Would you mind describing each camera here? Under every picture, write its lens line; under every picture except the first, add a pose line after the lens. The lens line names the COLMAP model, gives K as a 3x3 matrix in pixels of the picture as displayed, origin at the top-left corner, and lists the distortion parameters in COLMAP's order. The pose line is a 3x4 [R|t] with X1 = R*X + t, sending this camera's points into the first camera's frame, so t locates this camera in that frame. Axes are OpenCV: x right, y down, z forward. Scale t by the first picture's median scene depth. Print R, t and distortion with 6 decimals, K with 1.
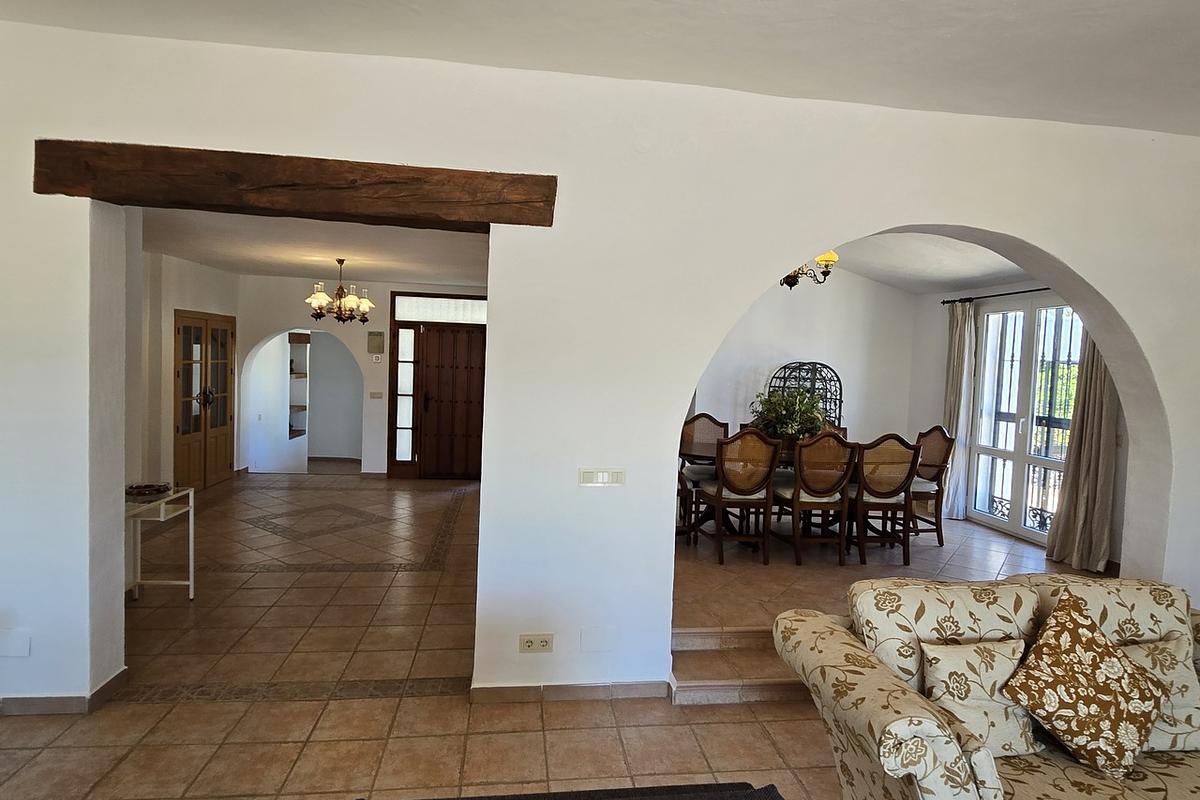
lens RADIAL K [[586.4, 0, 577.7], [0, 586.4, 400.9], [0, 0, 1]] dist [0.001826, 0.000278]
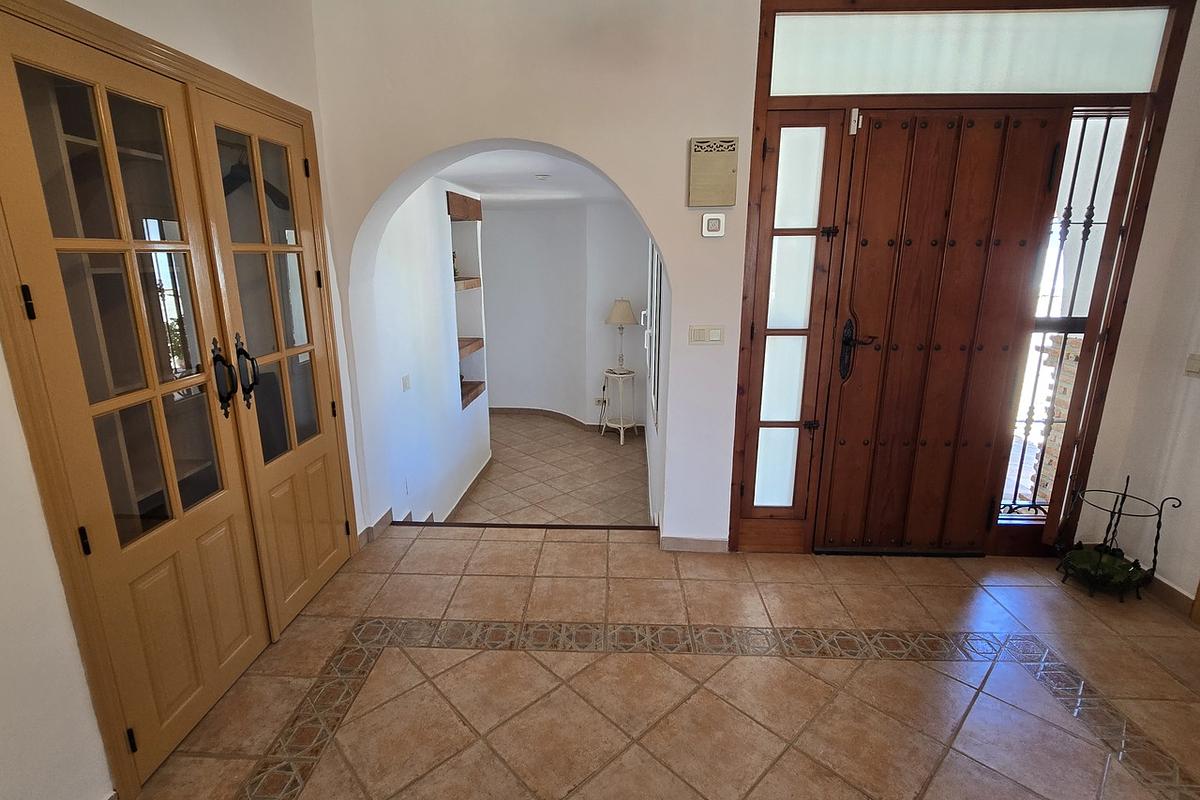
lens RADIAL K [[548.6, 0, 600.0], [0, 548.6, 400.0], [0, 0, 1]] dist [-0.001532, -0.000290]
pose [[0.986085, 0.003177, -0.166212, -0.339979], [0.027597, 0.982817, 0.182509, -0.031584], [0.163936, -0.184556, 0.969053, 0.640920]]
